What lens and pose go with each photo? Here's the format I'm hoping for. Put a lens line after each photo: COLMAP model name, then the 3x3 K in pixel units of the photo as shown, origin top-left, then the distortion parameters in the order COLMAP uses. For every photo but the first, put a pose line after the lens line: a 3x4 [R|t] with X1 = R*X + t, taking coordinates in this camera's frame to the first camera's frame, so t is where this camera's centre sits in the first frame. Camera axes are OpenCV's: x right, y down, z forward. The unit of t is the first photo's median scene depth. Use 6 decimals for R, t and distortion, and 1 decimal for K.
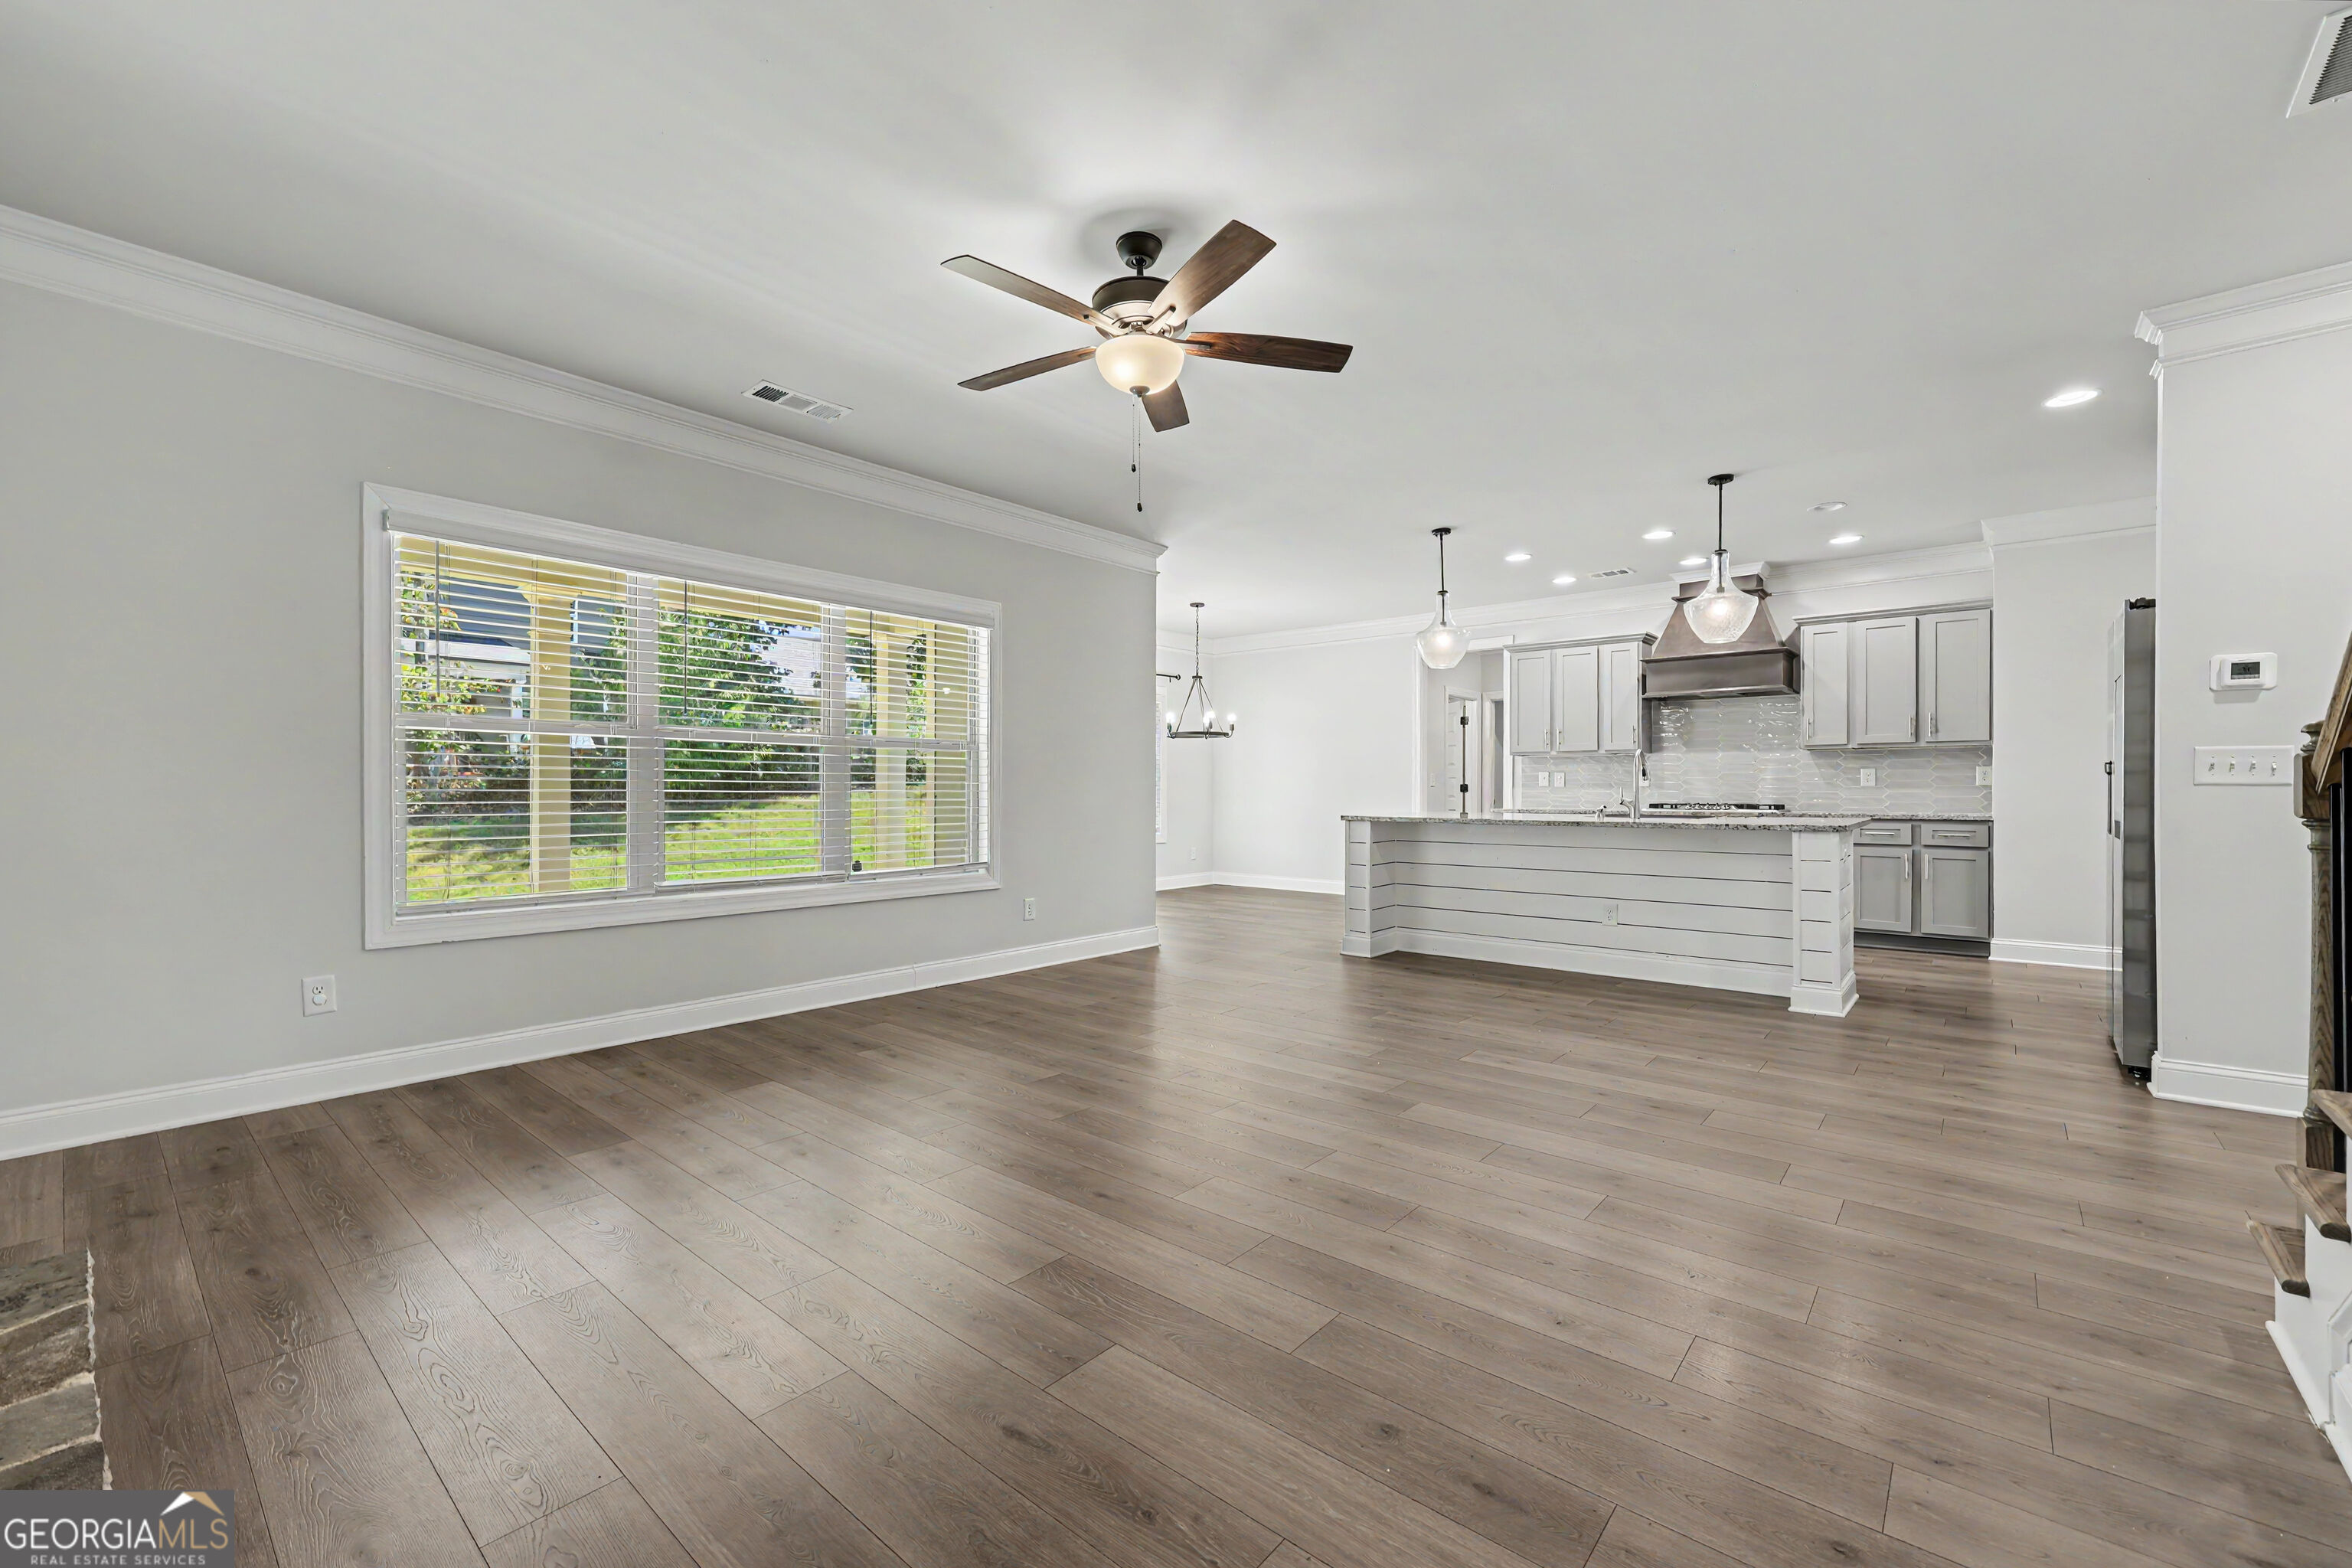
lens RADIAL K [[955.5, 0, 1164.3], [0, 955.5, 794.0], [0, 0, 1]] dist [0.001583, 0.000676]
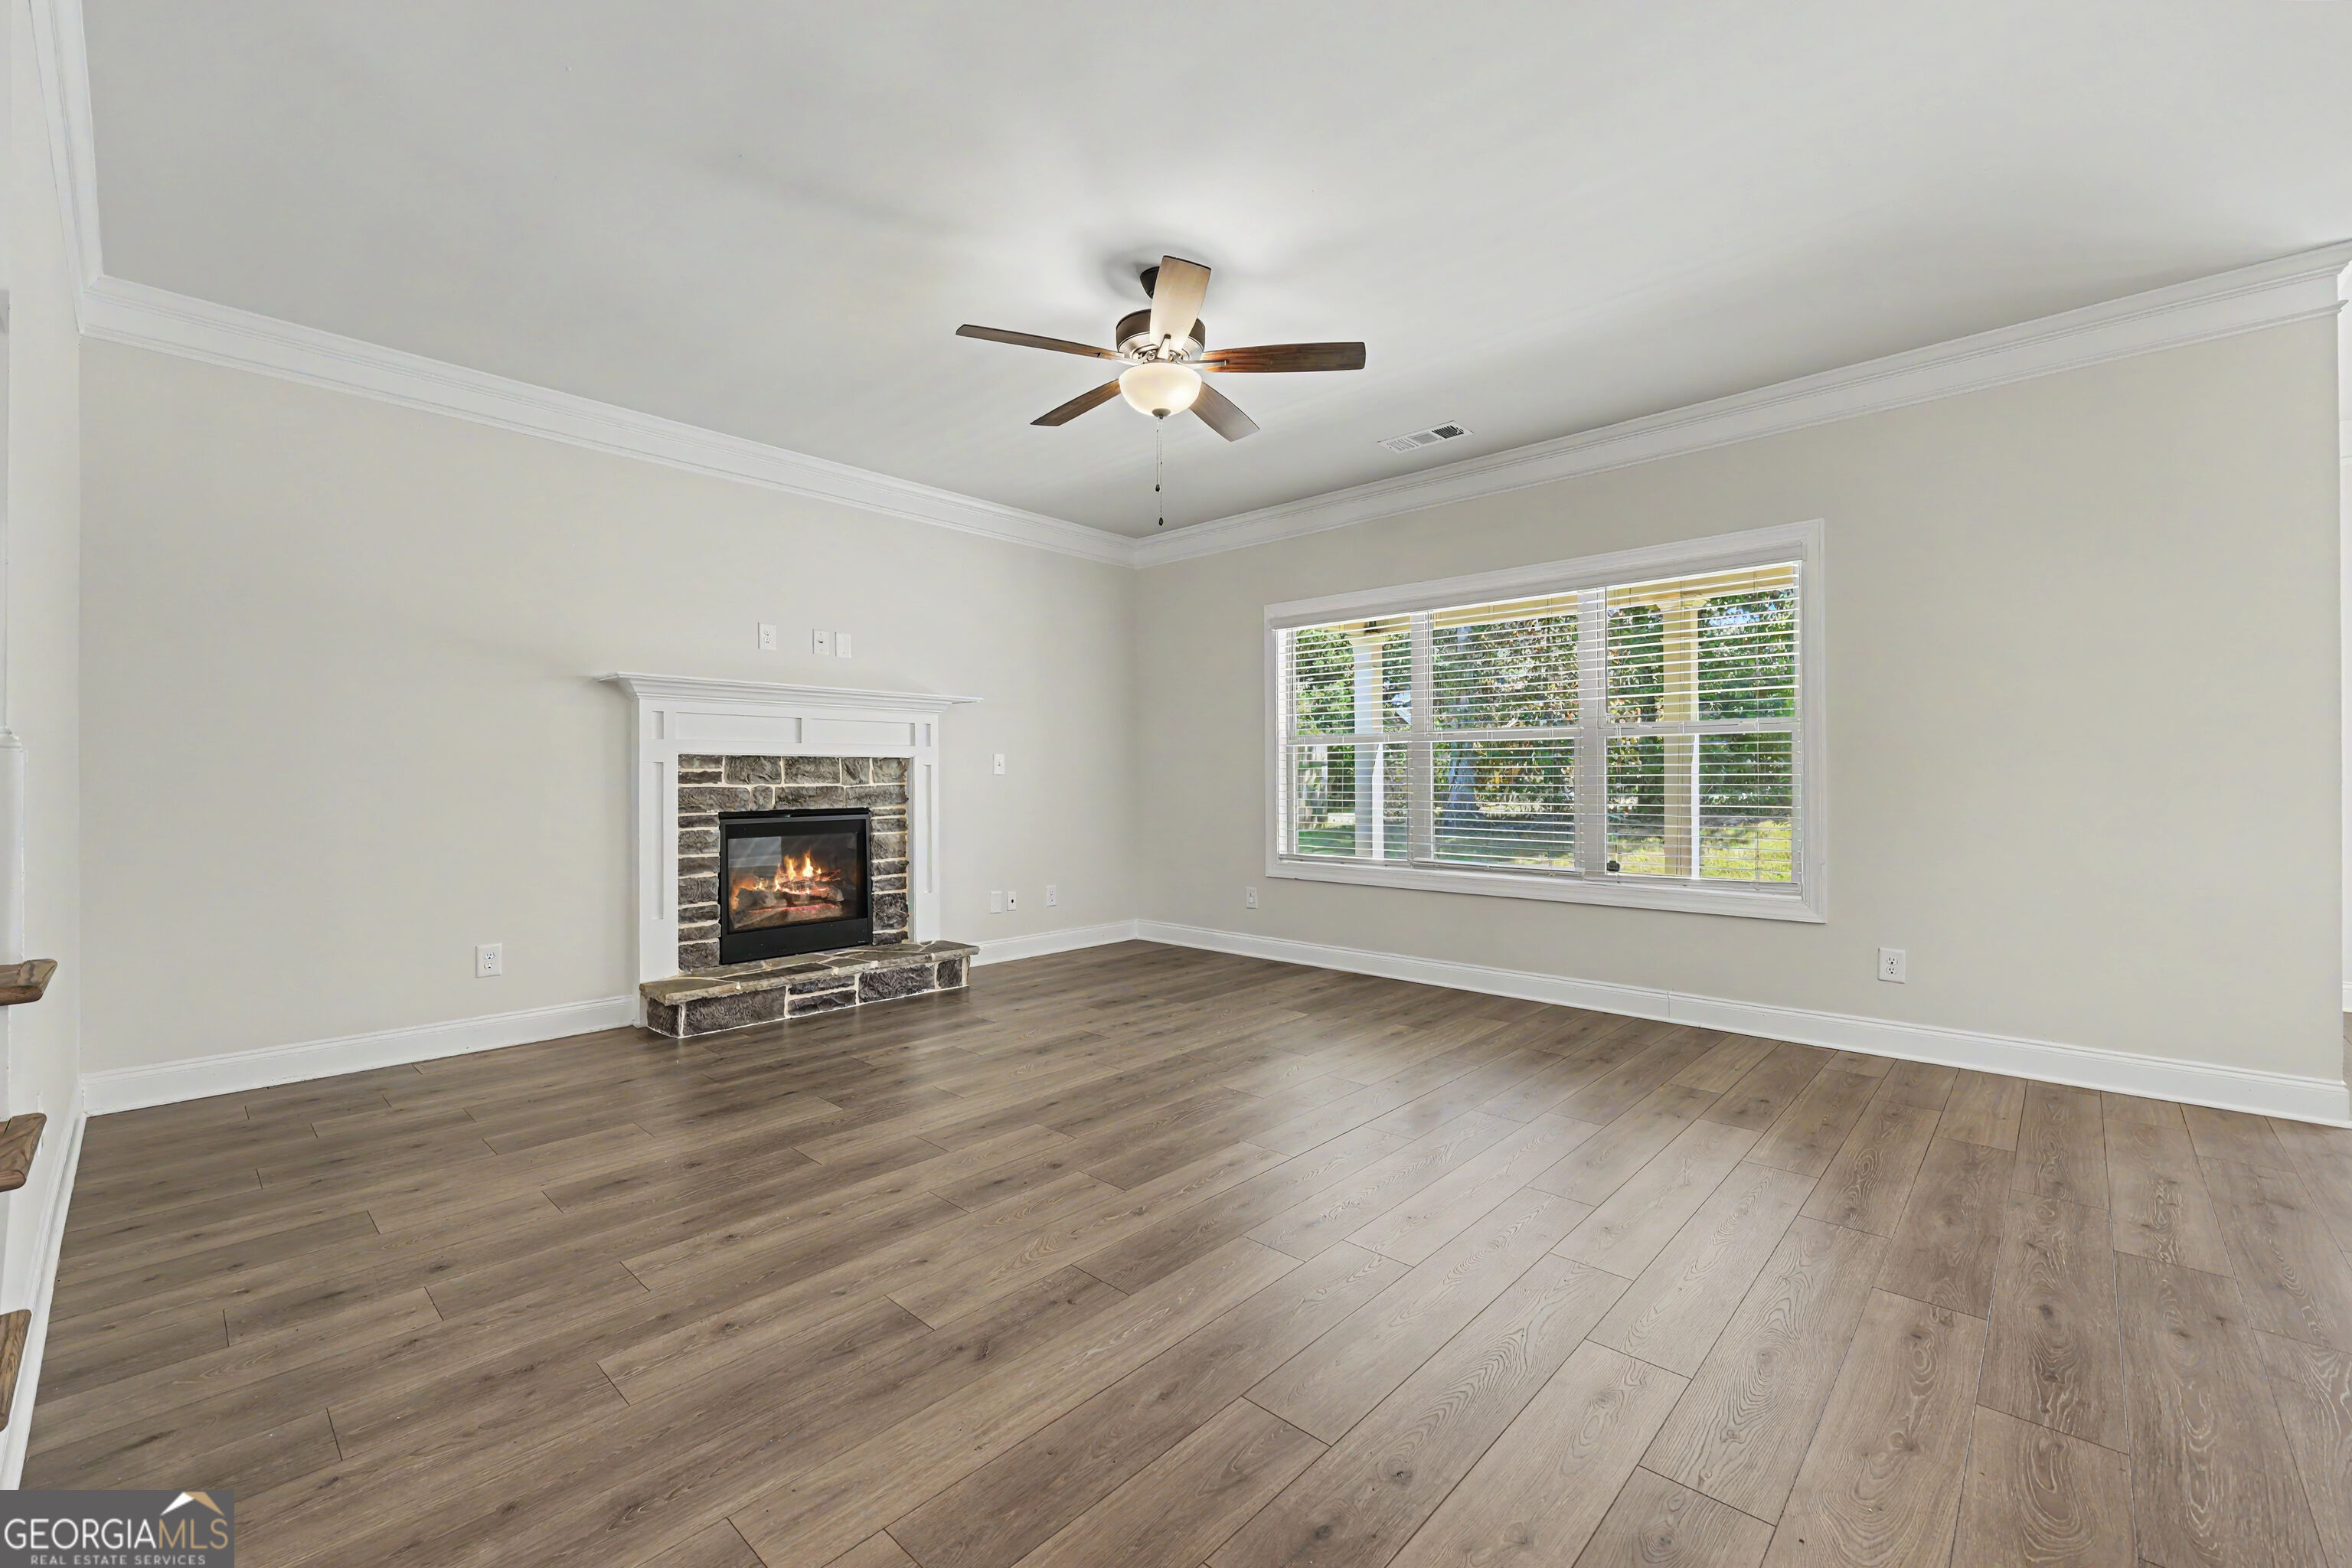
lens RADIAL K [[955.5, 0, 1177.3], [0, 955.5, 779.7], [0, 0, 1]] dist [0.001583, 0.000676]
pose [[-0.032005, -0.001768, -0.999486, 0.823875], [-0.006860, 0.999975, -0.001549, -0.005827], [0.999464, 0.006807, -0.032016, 0.828849]]
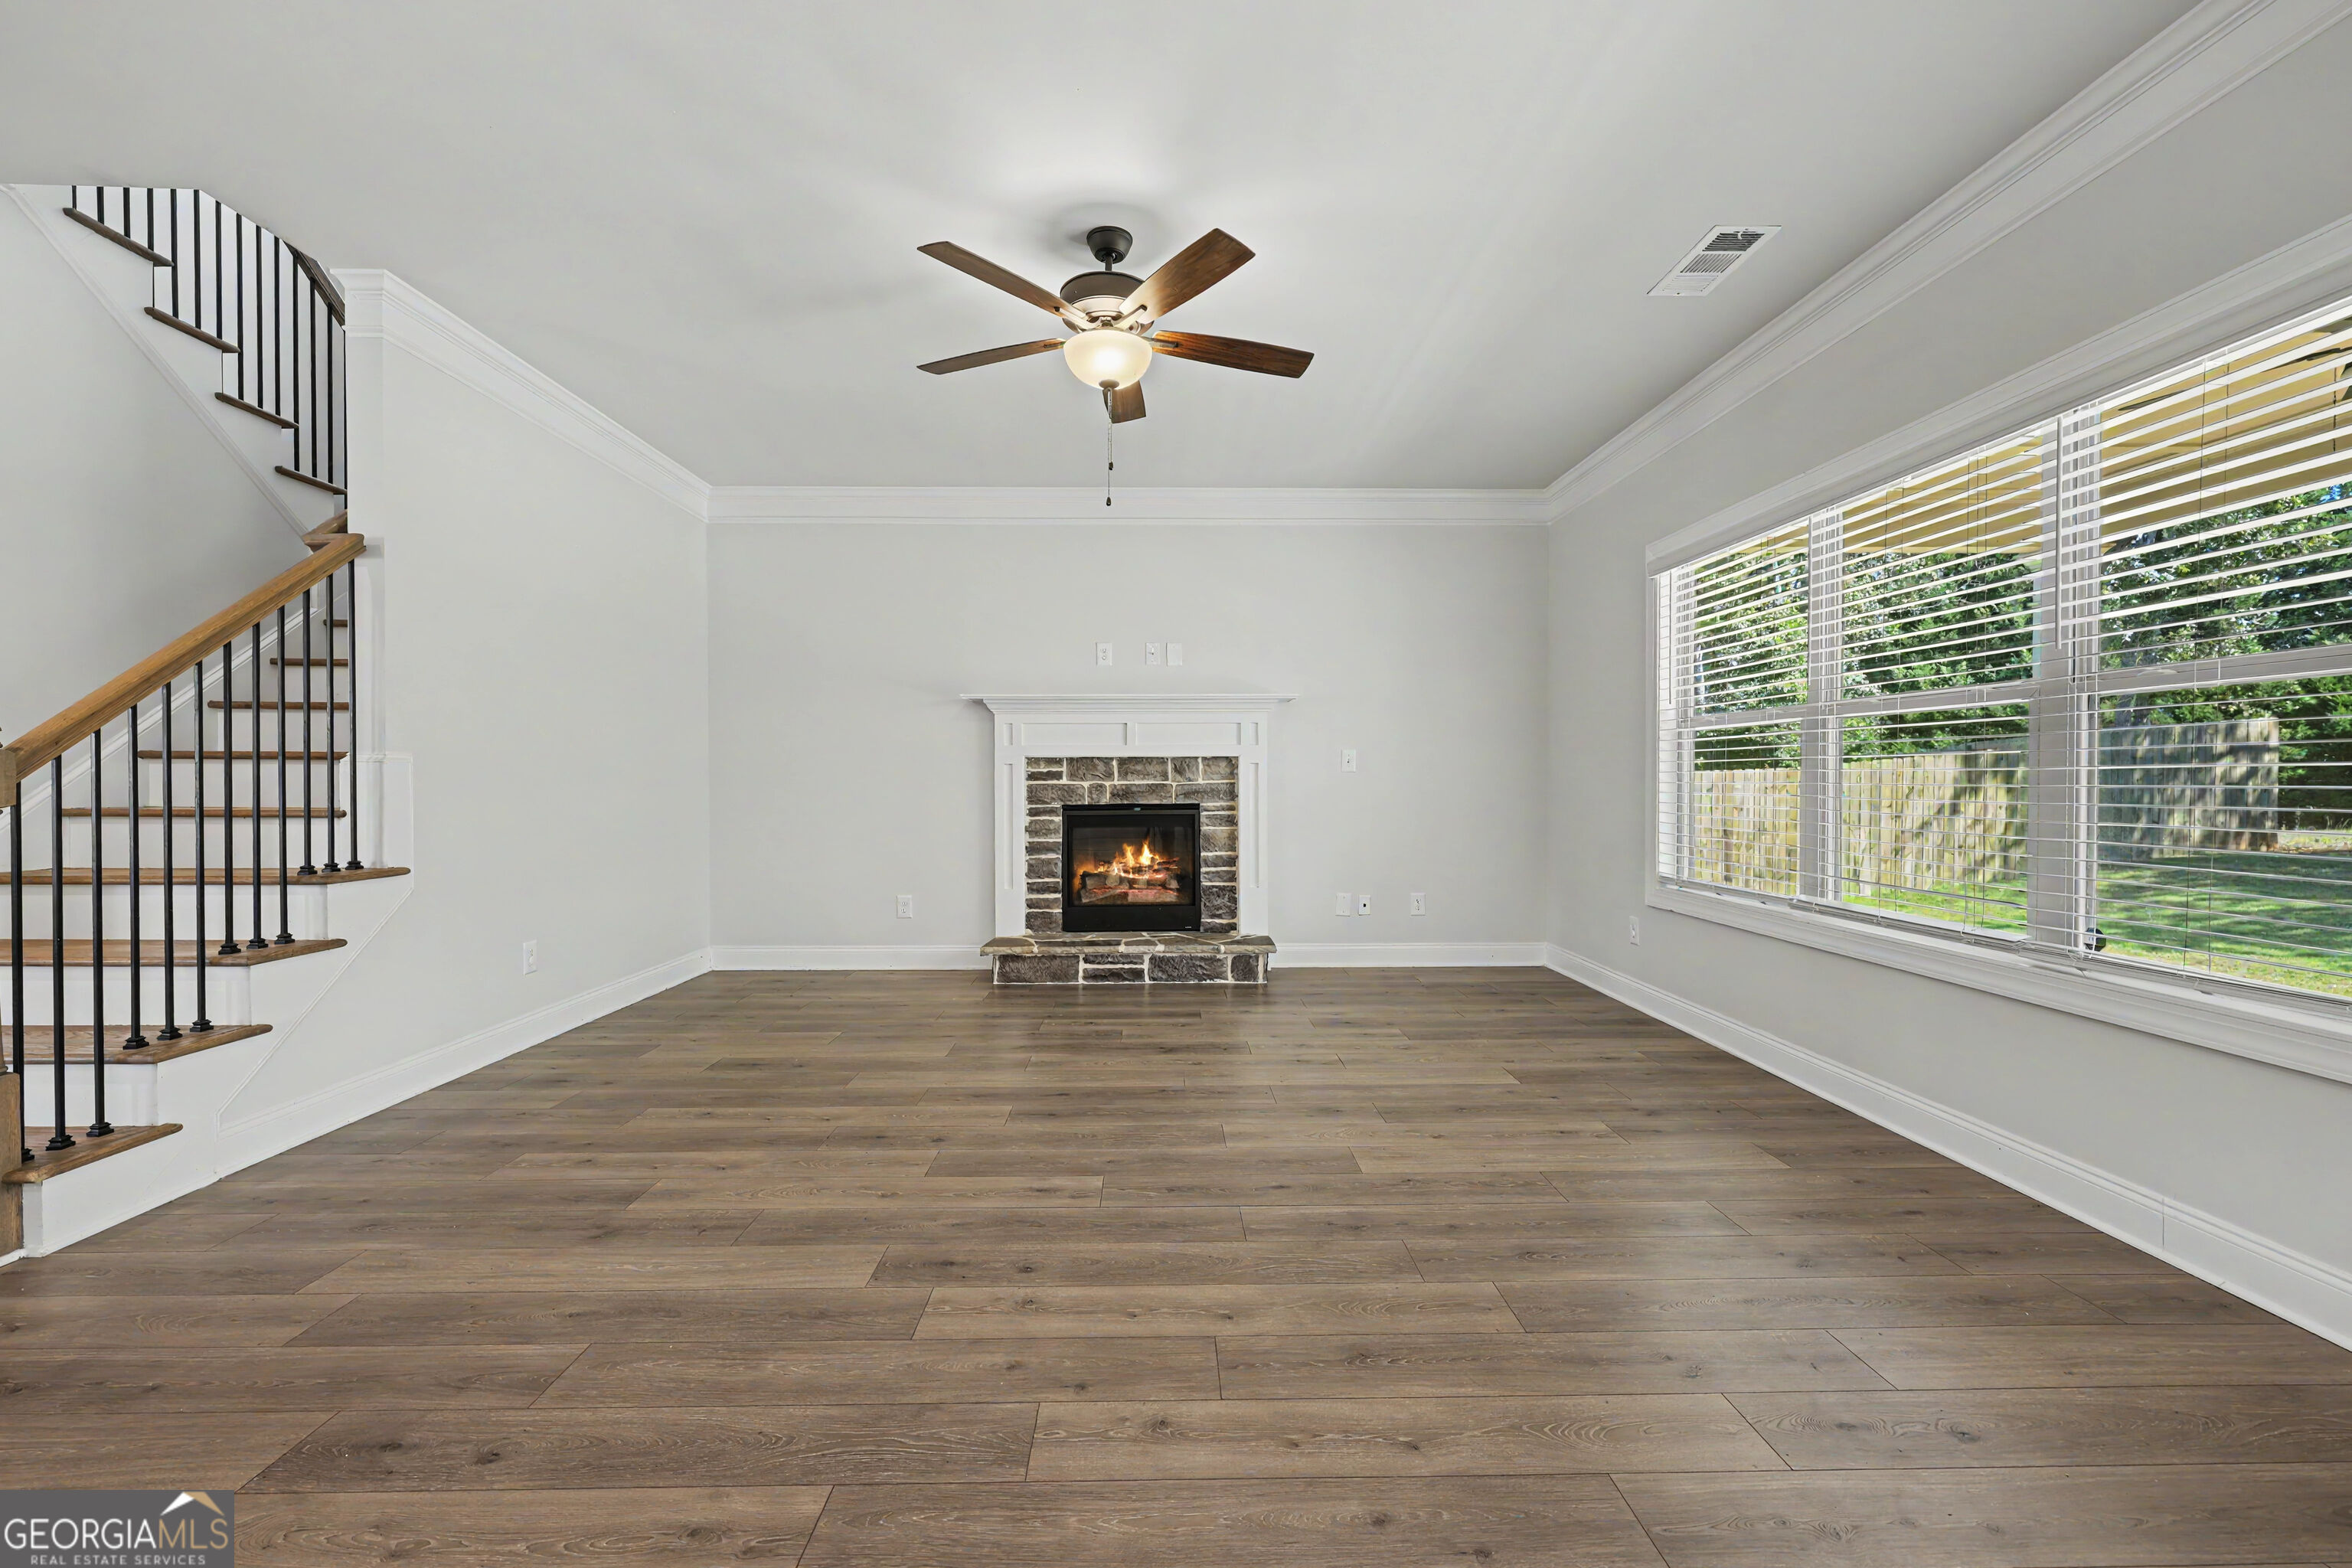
lens RADIAL K [[955.5, 0, 1173.0], [0, 955.5, 787.2], [0, 0, 1]] dist [0.001583, 0.000676]
pose [[-0.740617, 0.006804, -0.671893, 0.476305], [-0.003264, 0.999901, 0.013723, -0.009770], [0.671920, 0.012357, -0.740521, 1.413862]]
